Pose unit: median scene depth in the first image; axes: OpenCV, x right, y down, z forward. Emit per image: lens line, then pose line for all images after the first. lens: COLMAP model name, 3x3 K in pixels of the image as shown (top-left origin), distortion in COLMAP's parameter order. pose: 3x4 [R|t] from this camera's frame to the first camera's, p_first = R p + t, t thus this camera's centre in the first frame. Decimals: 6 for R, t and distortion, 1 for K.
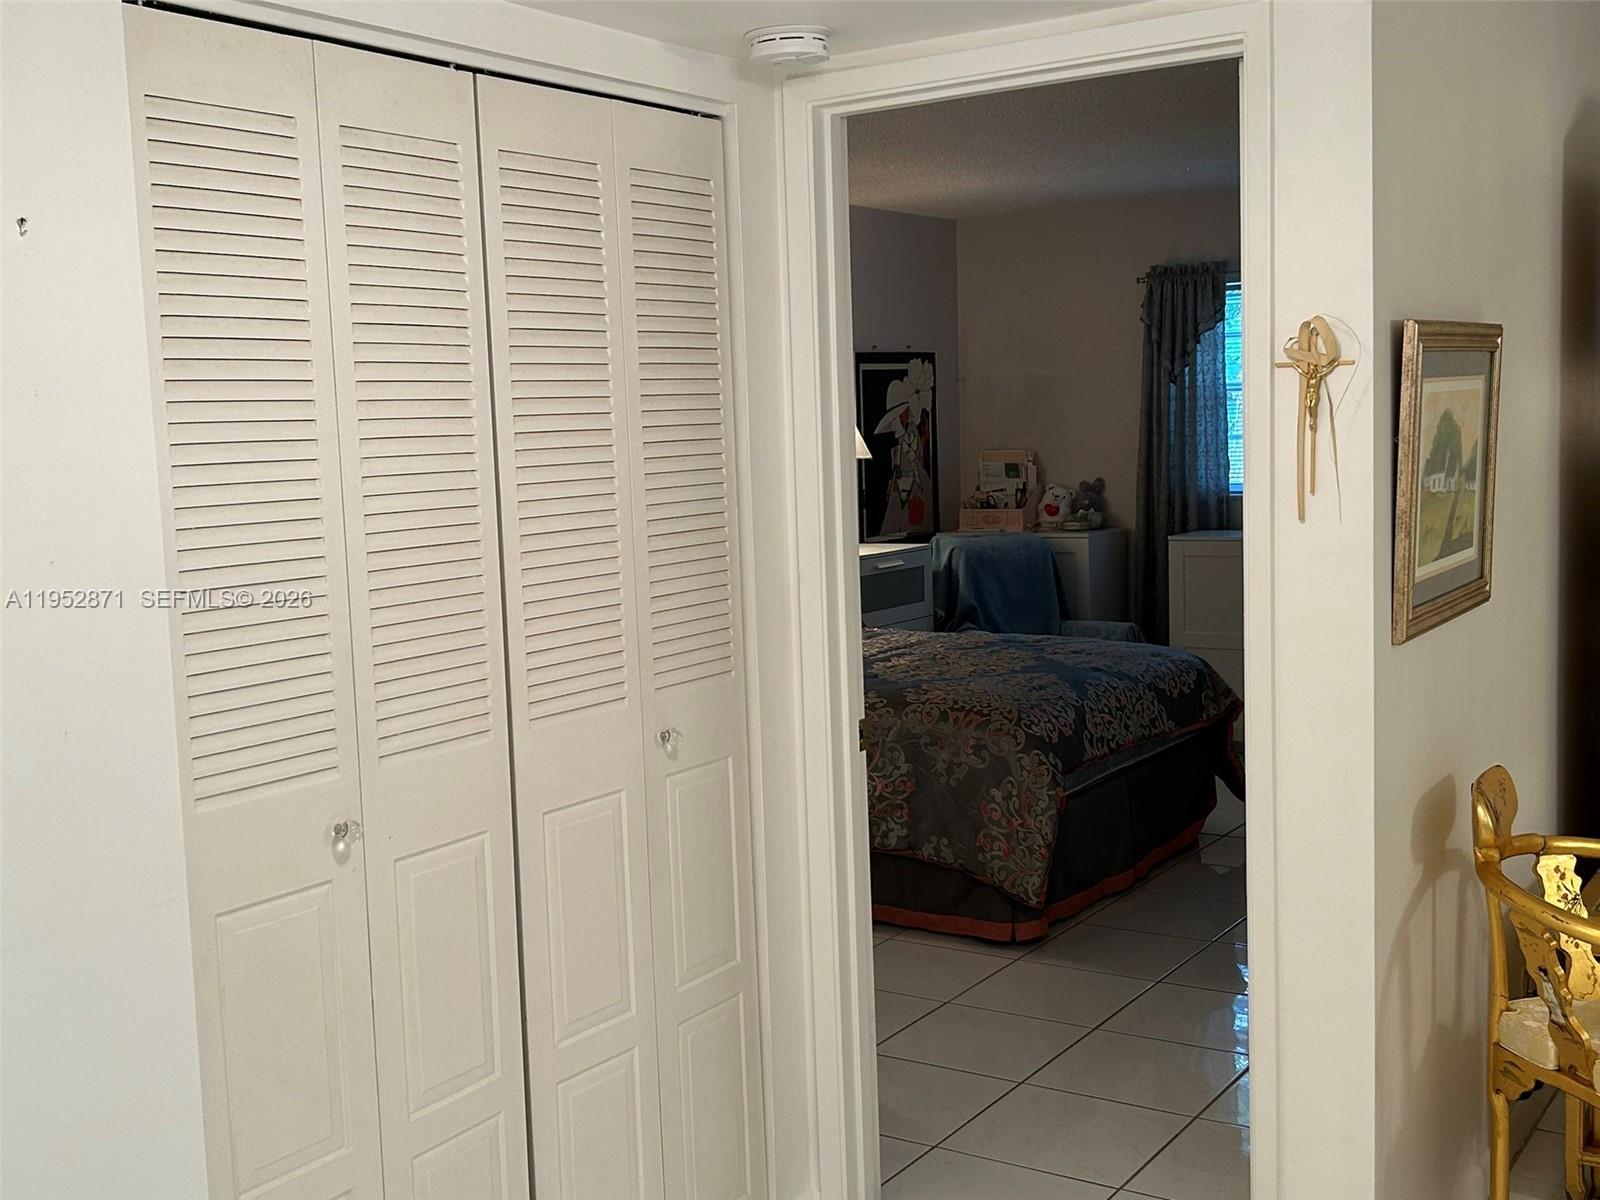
lens RADIAL K [[1808.9, 0, 768.0], [0, 1808.9, 608.3], [0, 0, 1]] dist [0.191703, -0.554951]
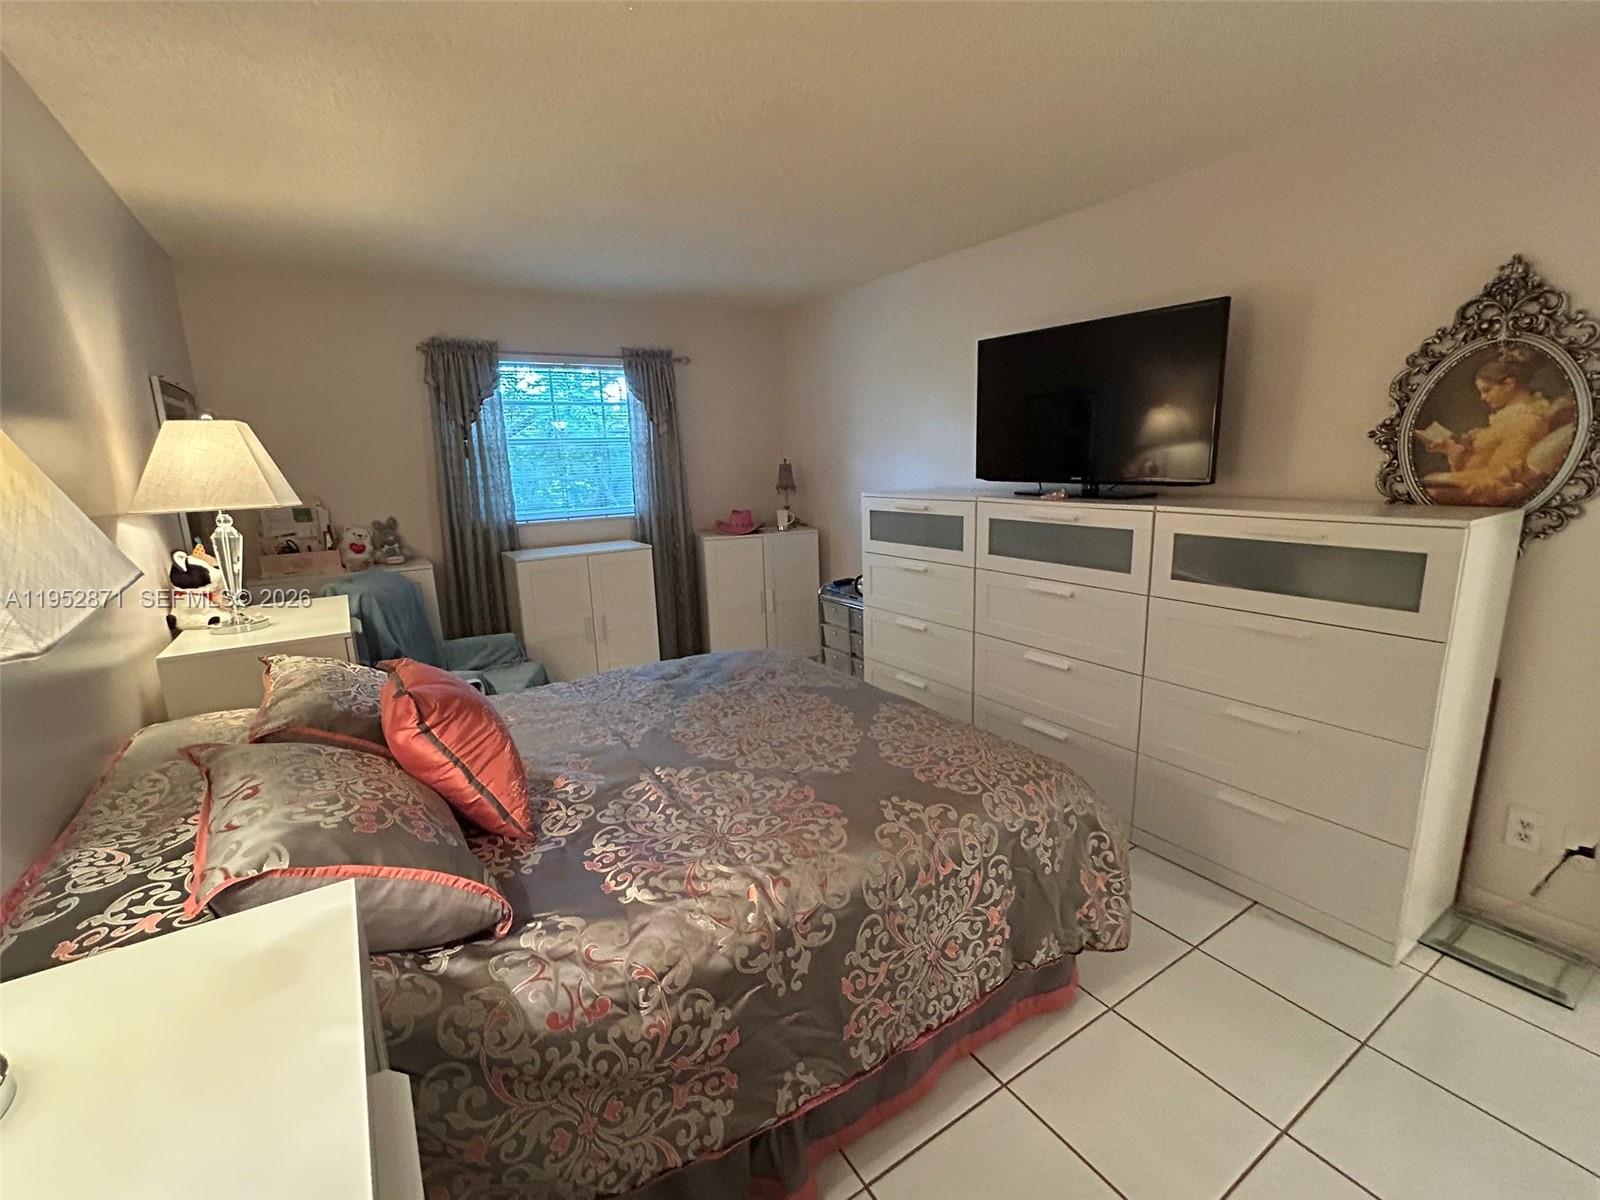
lens RADIAL K [[703.8, 0, 796.9], [0, 703.8, 595.6], [0, 0, 1]] dist [-0.004782, 0.004987]
pose [[0.398211, -0.160010, 0.903230, -0.213667], [0.111316, 0.985821, 0.125565, -0.080262], [-0.910515, 0.050543, 0.410376, 0.936756]]
